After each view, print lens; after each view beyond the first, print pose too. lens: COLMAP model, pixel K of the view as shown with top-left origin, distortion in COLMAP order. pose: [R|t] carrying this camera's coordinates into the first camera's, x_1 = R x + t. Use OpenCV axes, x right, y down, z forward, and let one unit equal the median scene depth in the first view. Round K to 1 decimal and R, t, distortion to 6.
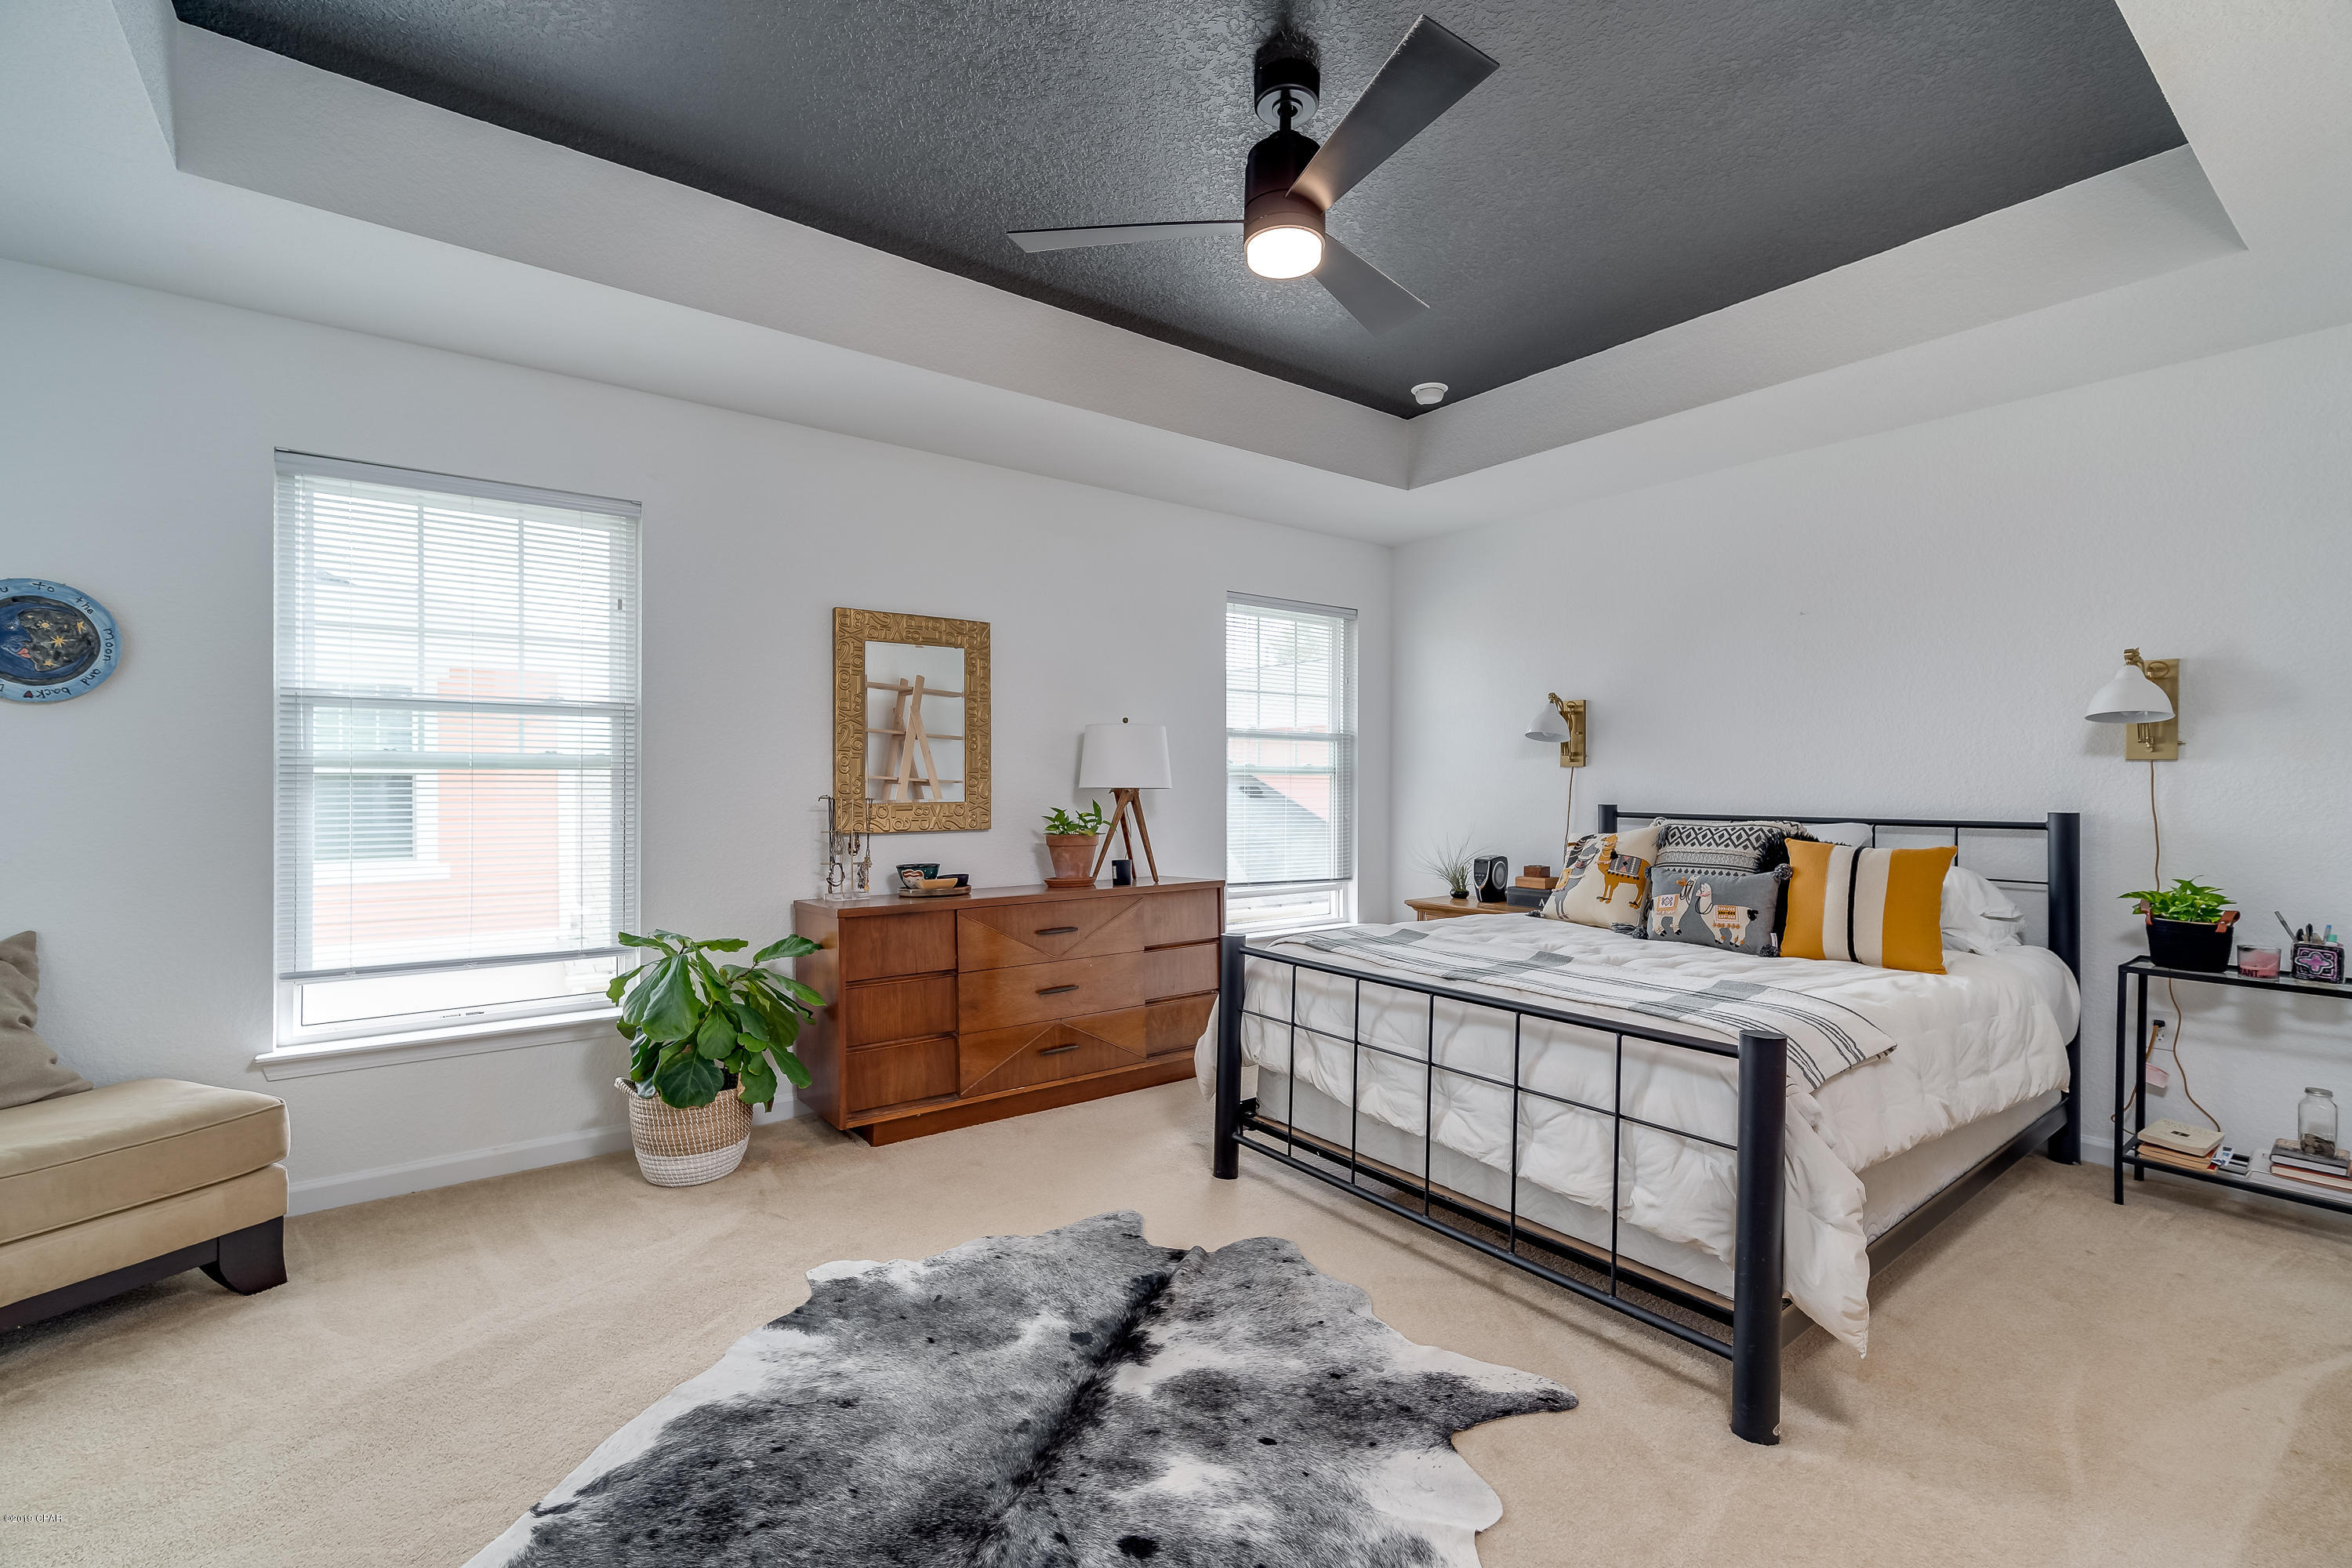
lens RADIAL K [[1019.0, 0, 1169.5], [0, 1019.0, 789.5], [0, 0, 1]] dist [0.003764, 0.001266]
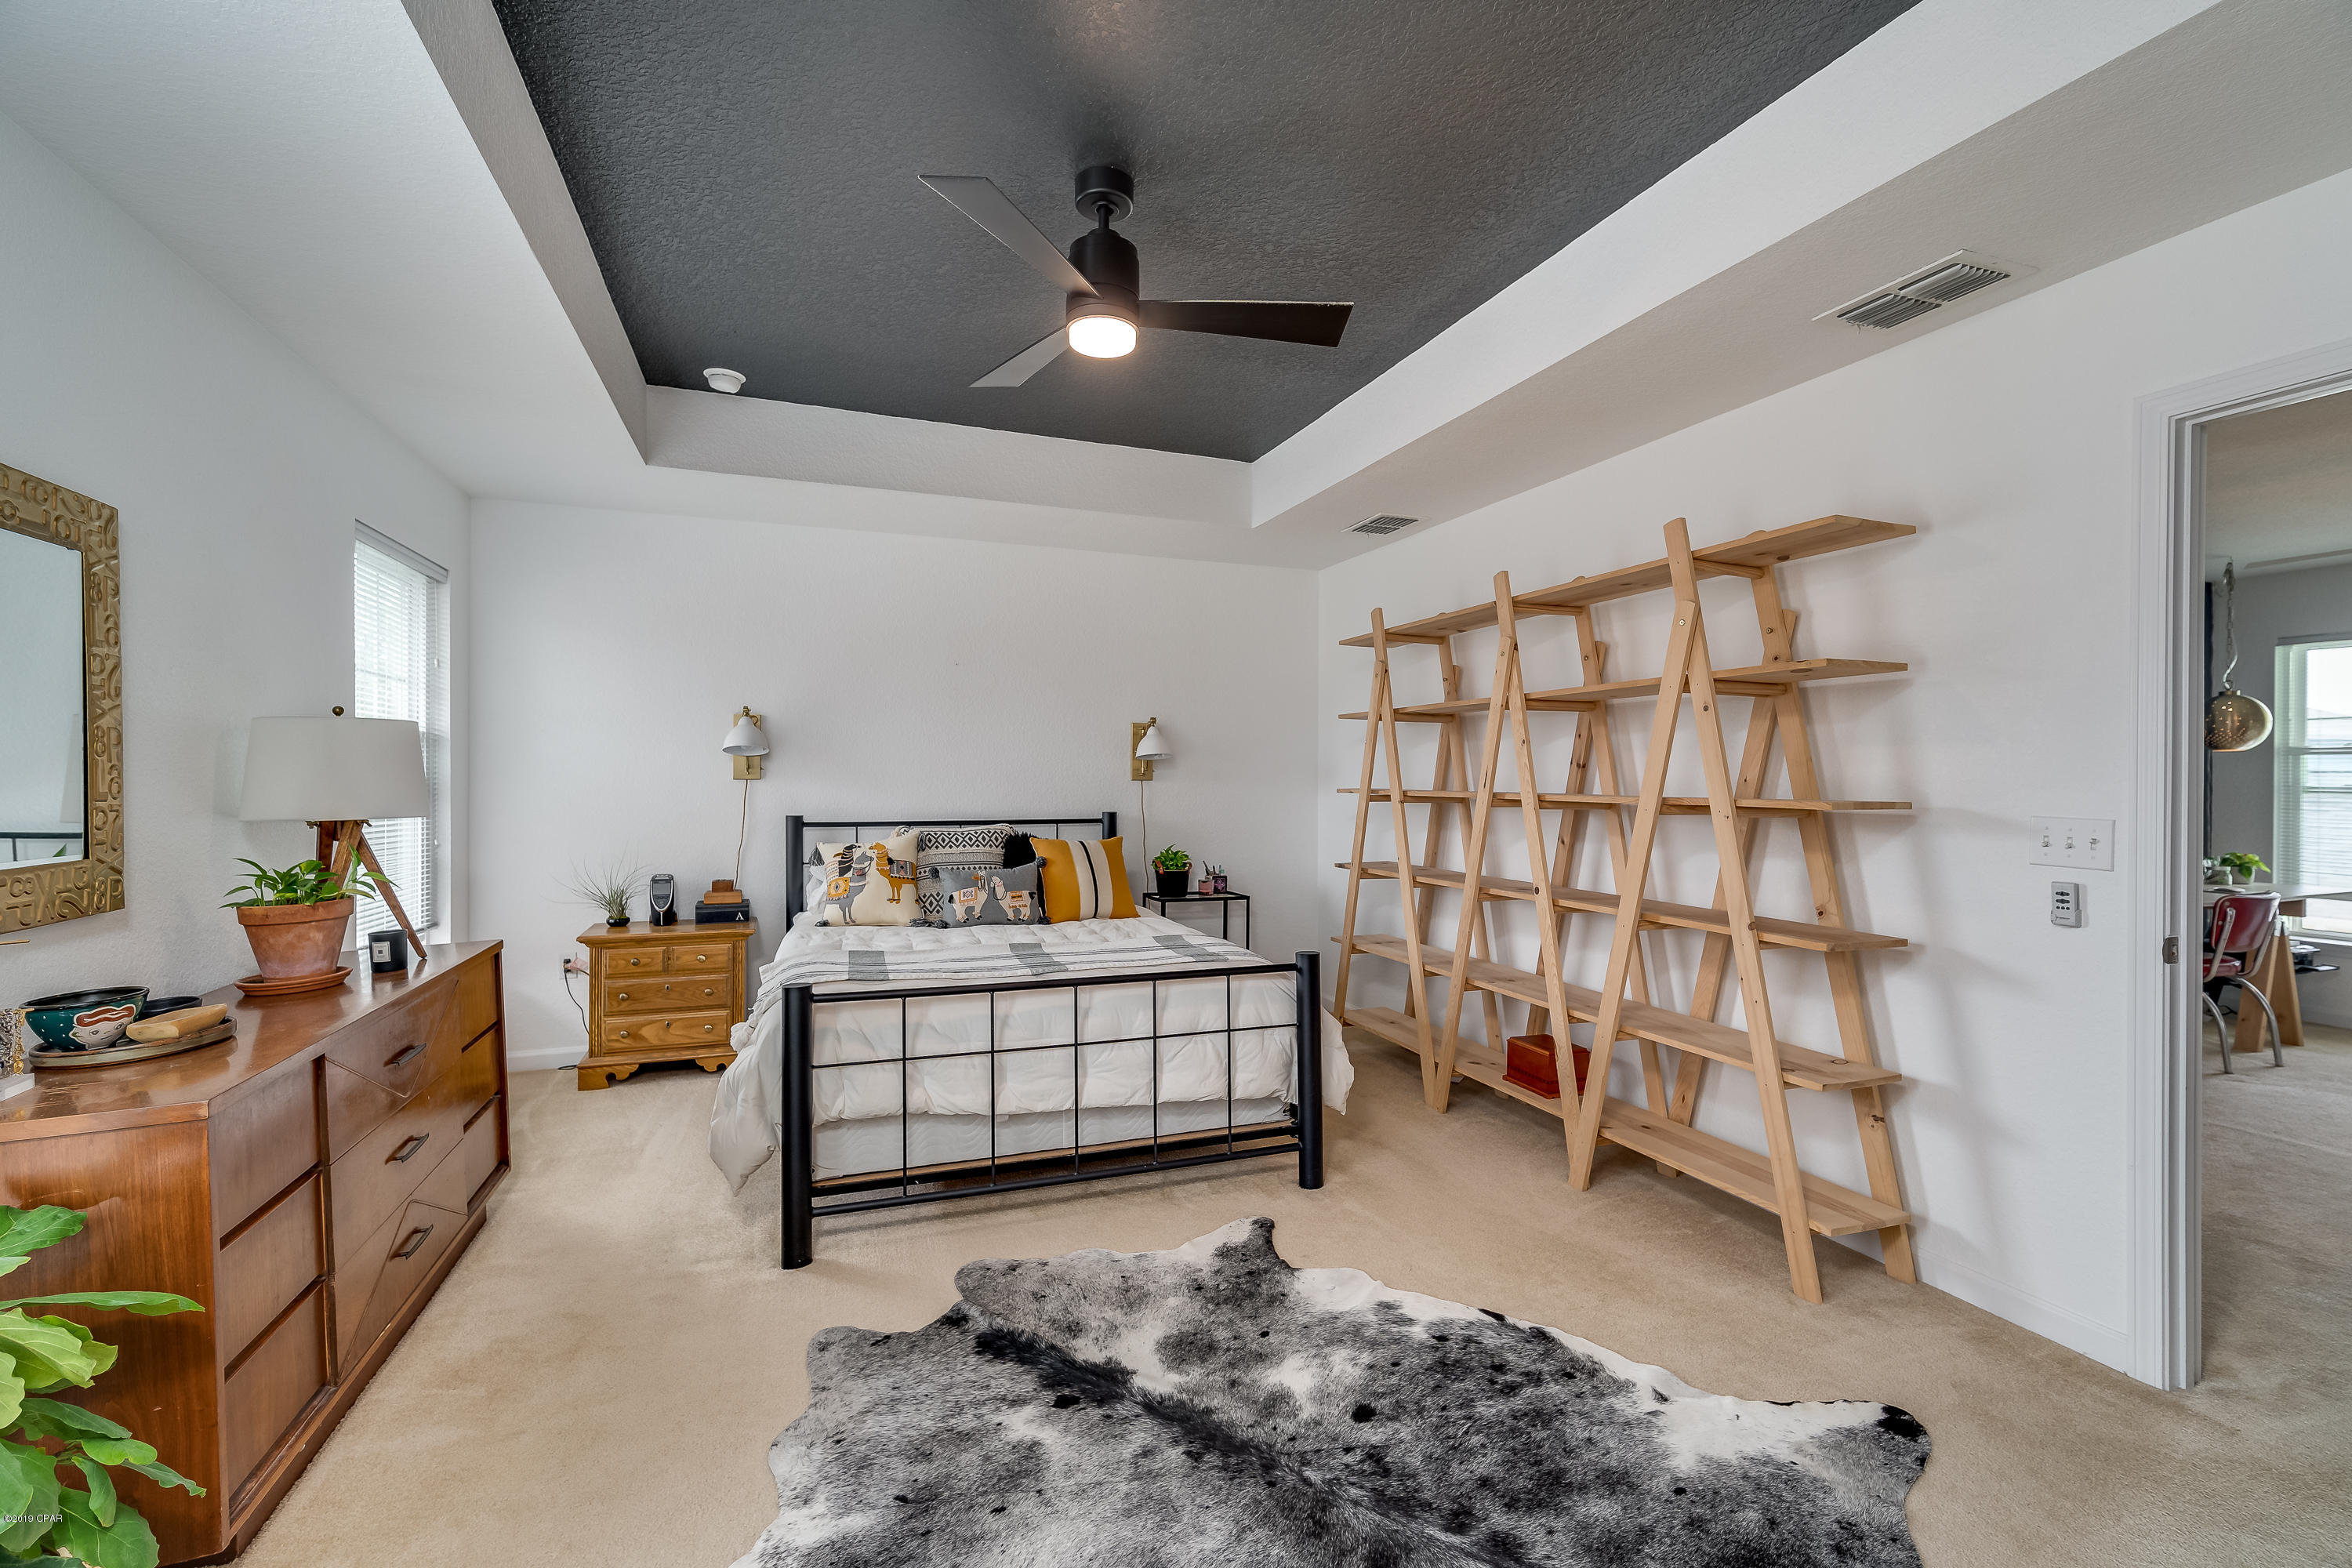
lens RADIAL K [[1019.0, 0, 1184.7], [0, 1019.0, 782.2], [0, 0, 1]] dist [0.003764, 0.001266]
pose [[0.281206, -0.005720, 0.959630, -0.910519], [0.004487, 0.999979, 0.004645, -0.044954], [-0.959637, 0.003000, 0.281226, 0.582030]]
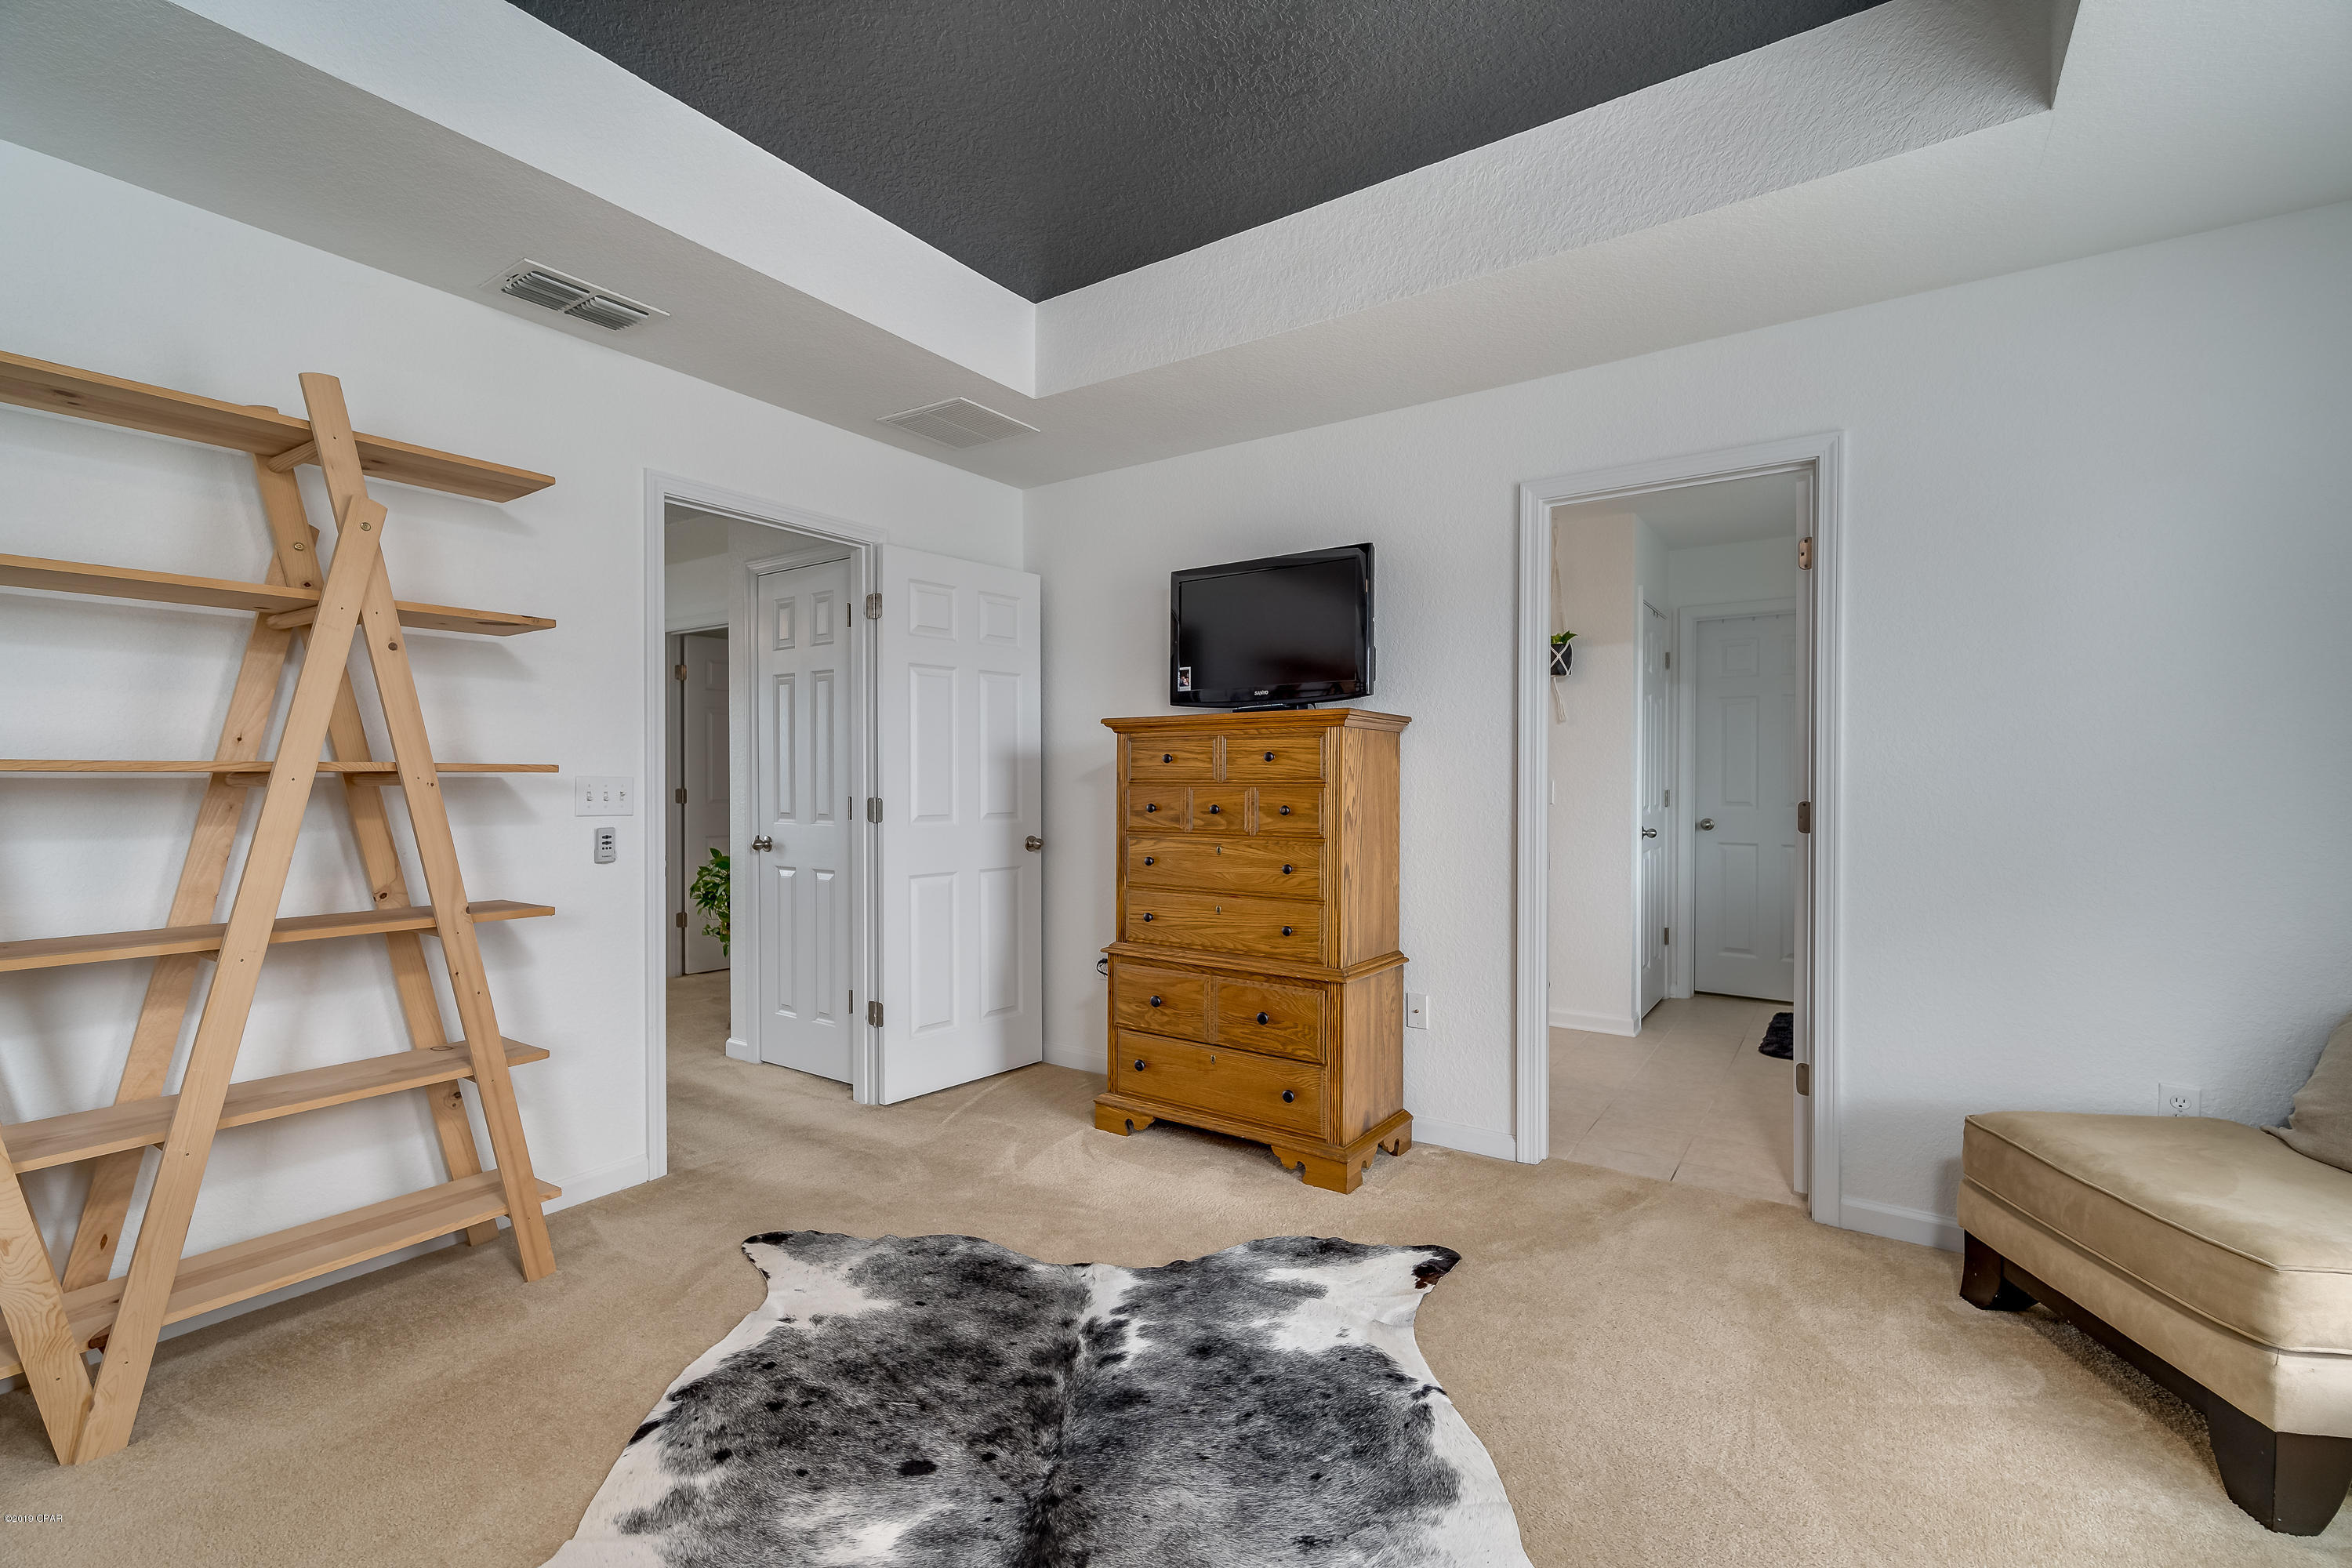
lens RADIAL K [[1019.0, 0, 1173.5], [0, 1019.0, 779.4], [0, 0, 1]] dist [0.003764, 0.001266]
pose [[-0.946804, -0.003571, -0.321791, 0.044785], [-0.007609, 0.999907, 0.011292, -0.017230], [0.321721, 0.013139, -0.946743, 1.460284]]
